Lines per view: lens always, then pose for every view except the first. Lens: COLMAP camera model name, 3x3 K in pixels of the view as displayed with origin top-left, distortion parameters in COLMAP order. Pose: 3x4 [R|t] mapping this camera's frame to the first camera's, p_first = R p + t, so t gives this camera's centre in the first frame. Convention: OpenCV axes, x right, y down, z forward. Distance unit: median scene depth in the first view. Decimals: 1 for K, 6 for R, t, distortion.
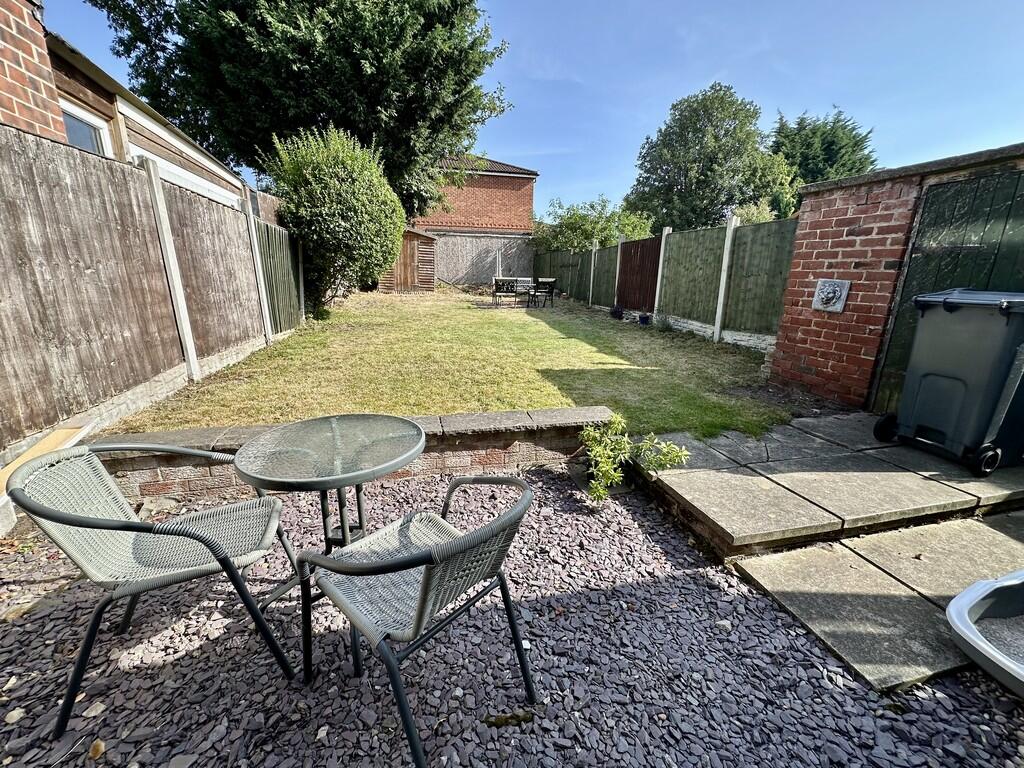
lens RADIAL K [[408.3, 0, 510.3], [0, 408.3, 382.0], [0, 0, 1]] dist [-0.002049, 0.000508]
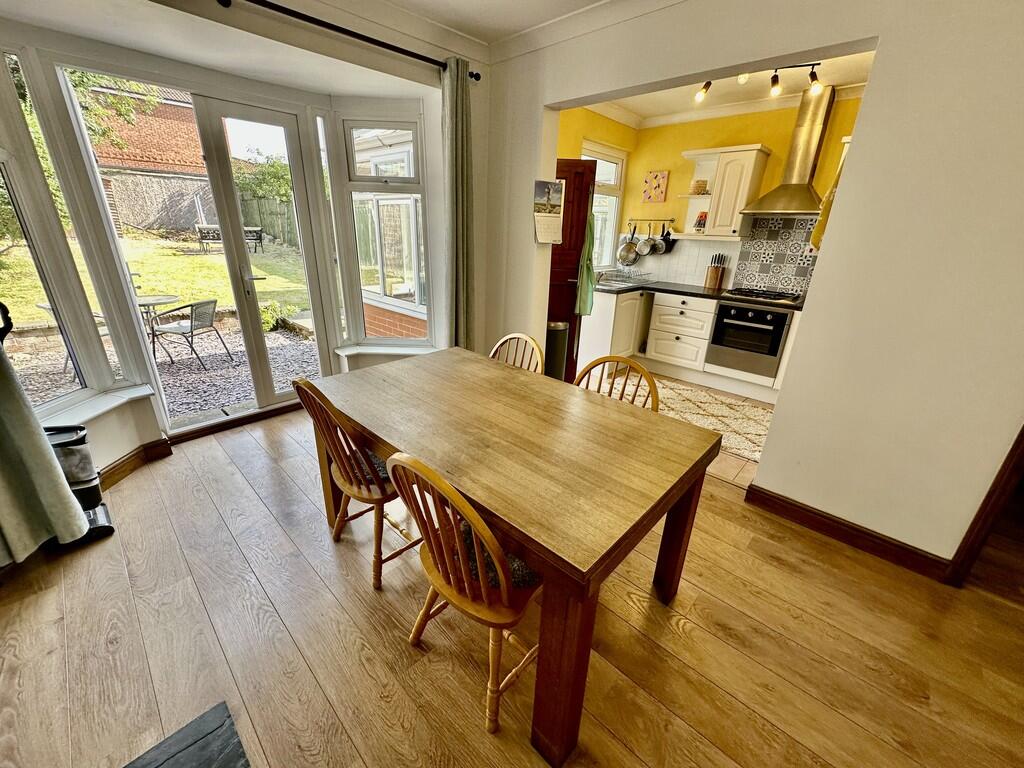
lens RADIAL K [[408.3, 0, 510.3], [0, 408.3, 382.0], [0, 0, 1]] dist [-0.002049, 0.000508]
pose [[0.837580, -0.181020, 0.515452, 0.030077], [0.112342, 0.980415, 0.161760, 0.087285], [-0.534639, -0.077580, 0.841512, -0.482162]]
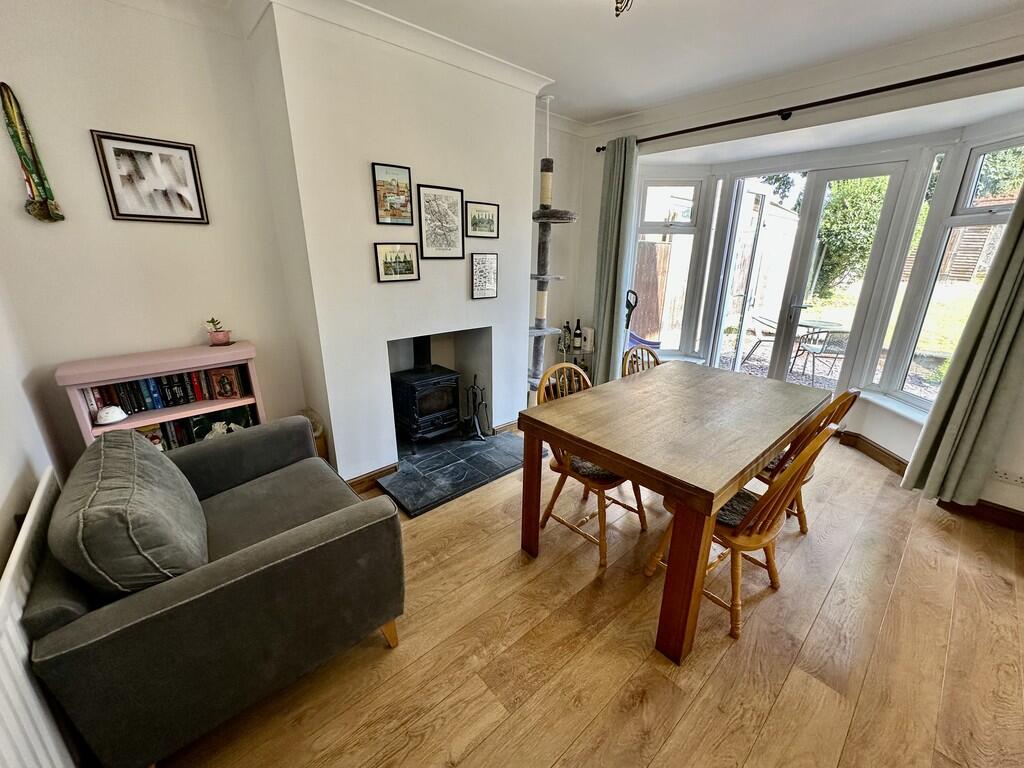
lens RADIAL K [[408.3, 0, 510.3], [0, 408.3, 382.0], [0, 0, 1]] dist [-0.002049, 0.000508]
pose [[0.467572, 0.260164, -0.844802, 0.254158], [-0.217691, 0.960163, 0.175206, 0.097584], [0.856730, 0.101984, 0.505581, -0.525818]]
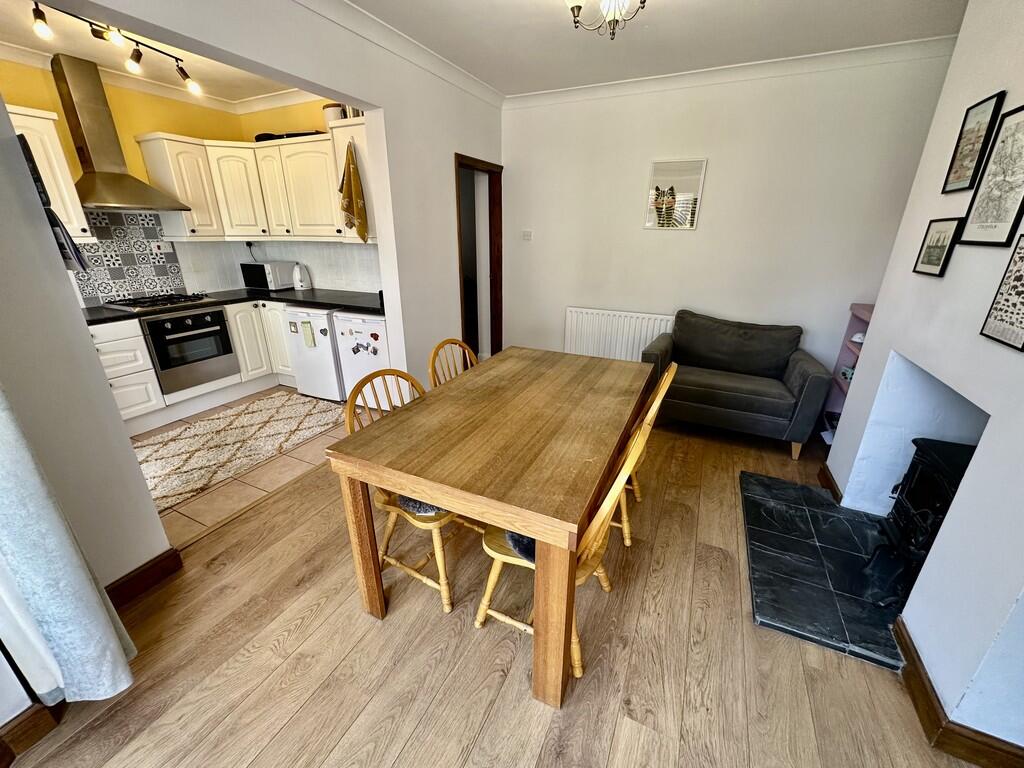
lens RADIAL K [[408.3, 0, 510.3], [0, 408.3, 382.0], [0, 0, 1]] dist [-0.002049, 0.000508]
pose [[-0.774514, -0.233687, 0.587808, 0.003295], [0.143424, 0.840179, 0.522999, 0.012719], [-0.616082, 0.489376, -0.617214, -0.200899]]
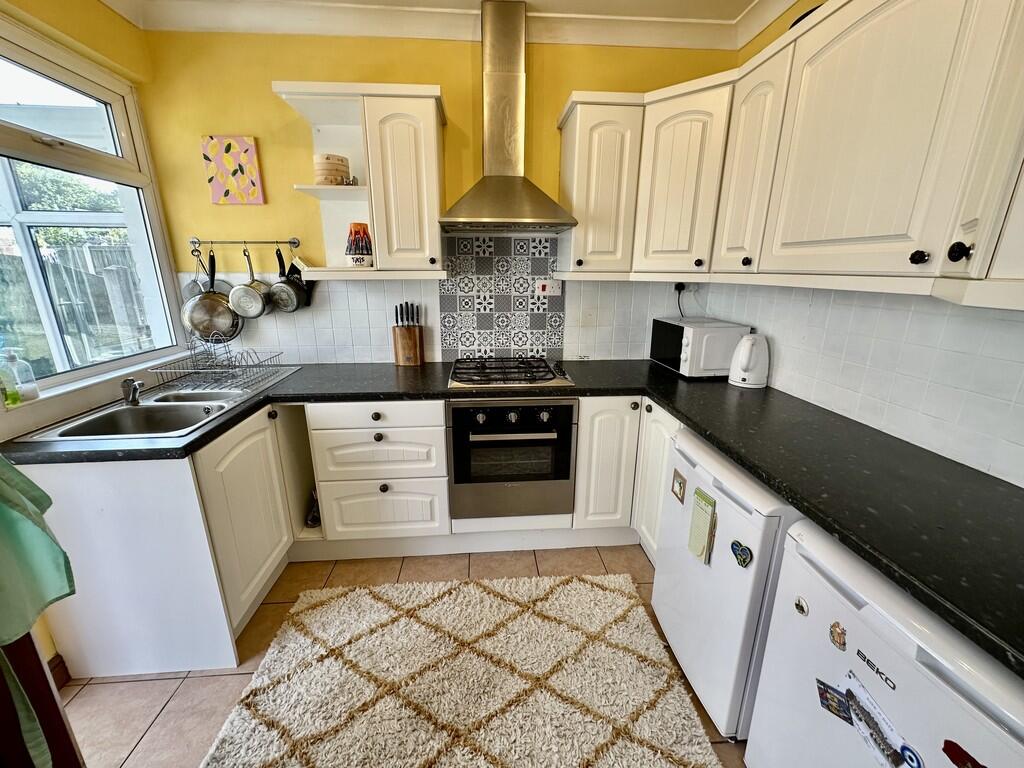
lens RADIAL K [[408.3, 0, 510.3], [0, 408.3, 382.0], [0, 0, 1]] dist [-0.002049, 0.000508]
pose [[0.160867, -0.275633, 0.947707, 0.250215], [0.240095, 0.942297, 0.233305, 0.049797], [-0.957328, 0.190008, 0.217763, -0.317695]]
